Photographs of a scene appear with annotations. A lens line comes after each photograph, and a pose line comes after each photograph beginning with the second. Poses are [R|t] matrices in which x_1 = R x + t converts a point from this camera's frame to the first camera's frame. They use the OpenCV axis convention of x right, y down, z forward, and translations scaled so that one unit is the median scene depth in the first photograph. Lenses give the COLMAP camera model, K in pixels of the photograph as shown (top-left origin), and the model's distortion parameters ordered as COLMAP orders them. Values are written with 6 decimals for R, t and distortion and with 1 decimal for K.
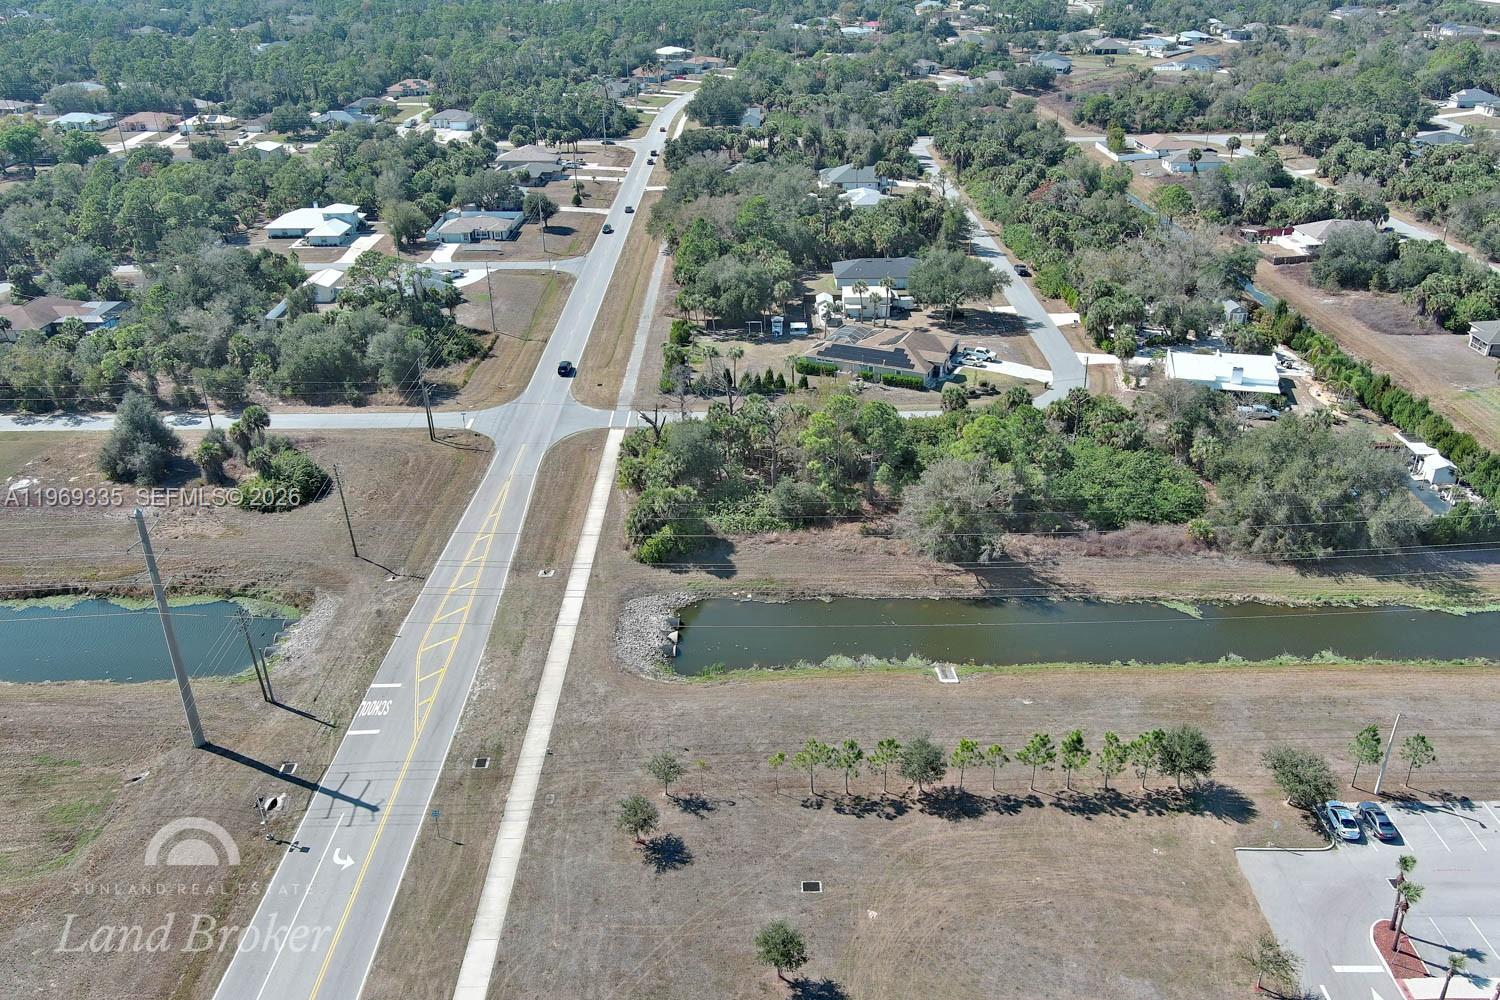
lens RADIAL K [[1164.1, 0, 750.0], [0, 1164.1, 500.0], [0, 0, 1]] dist [0.035607, -0.043066]
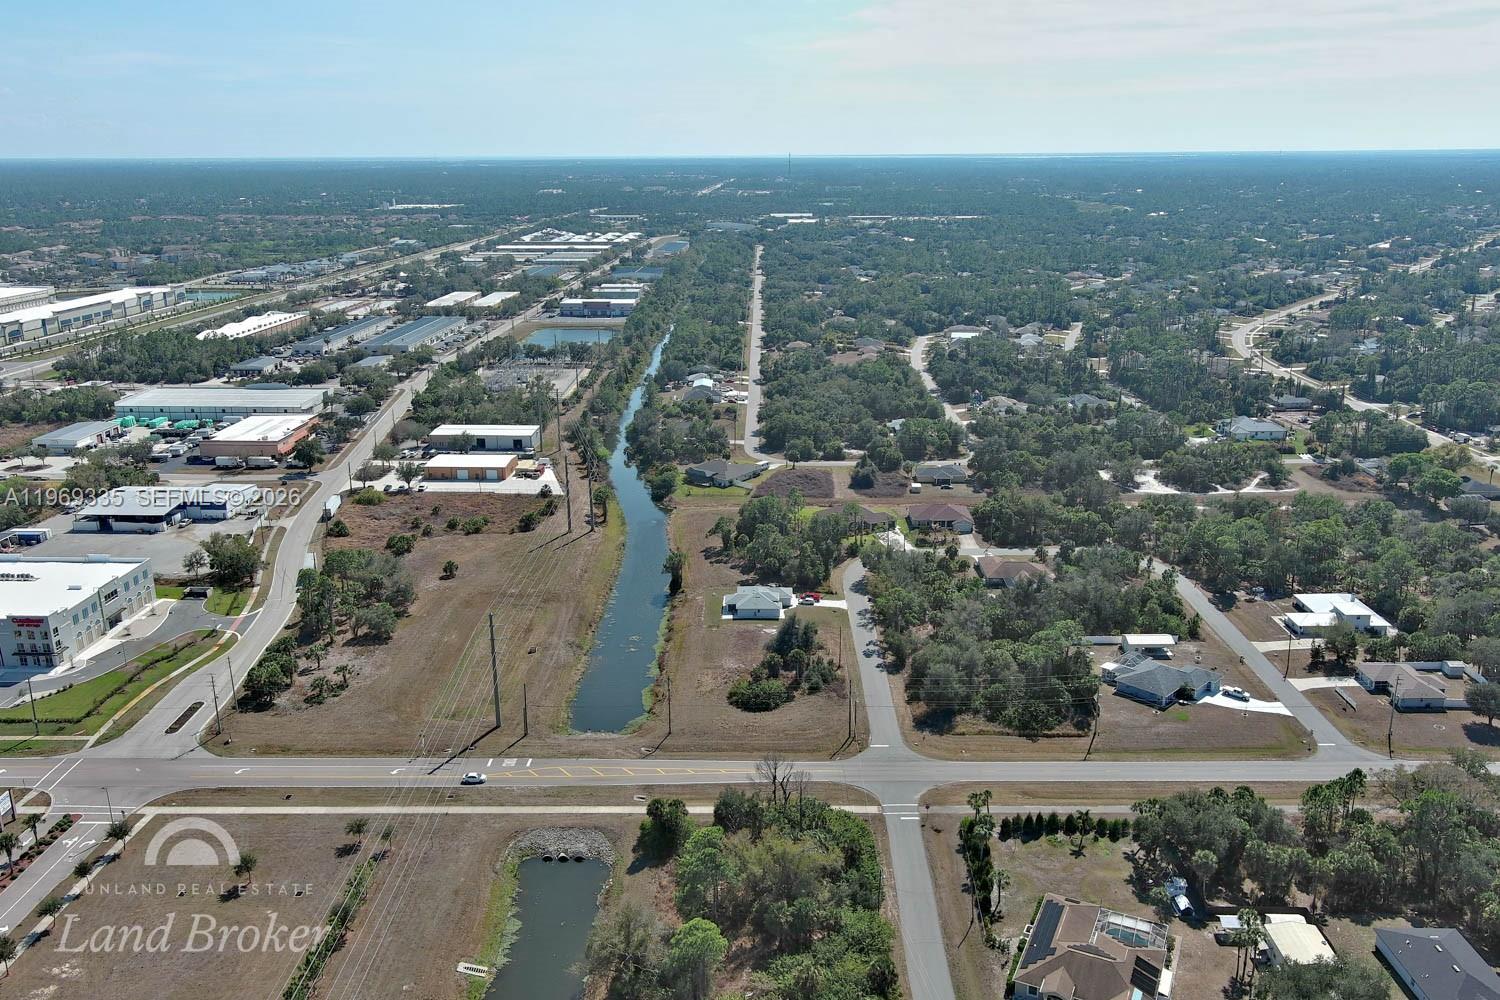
lens RADIAL K [[1164.1, 0, 750.0], [0, 1164.1, 500.0], [0, 0, 1]] dist [0.035607, -0.043066]
pose [[-0.005974, 0.293452, -0.955955, 1.149698], [-0.445298, 0.855176, 0.265299, -0.727028], [0.895363, 0.427269, 0.125564, 0.755457]]
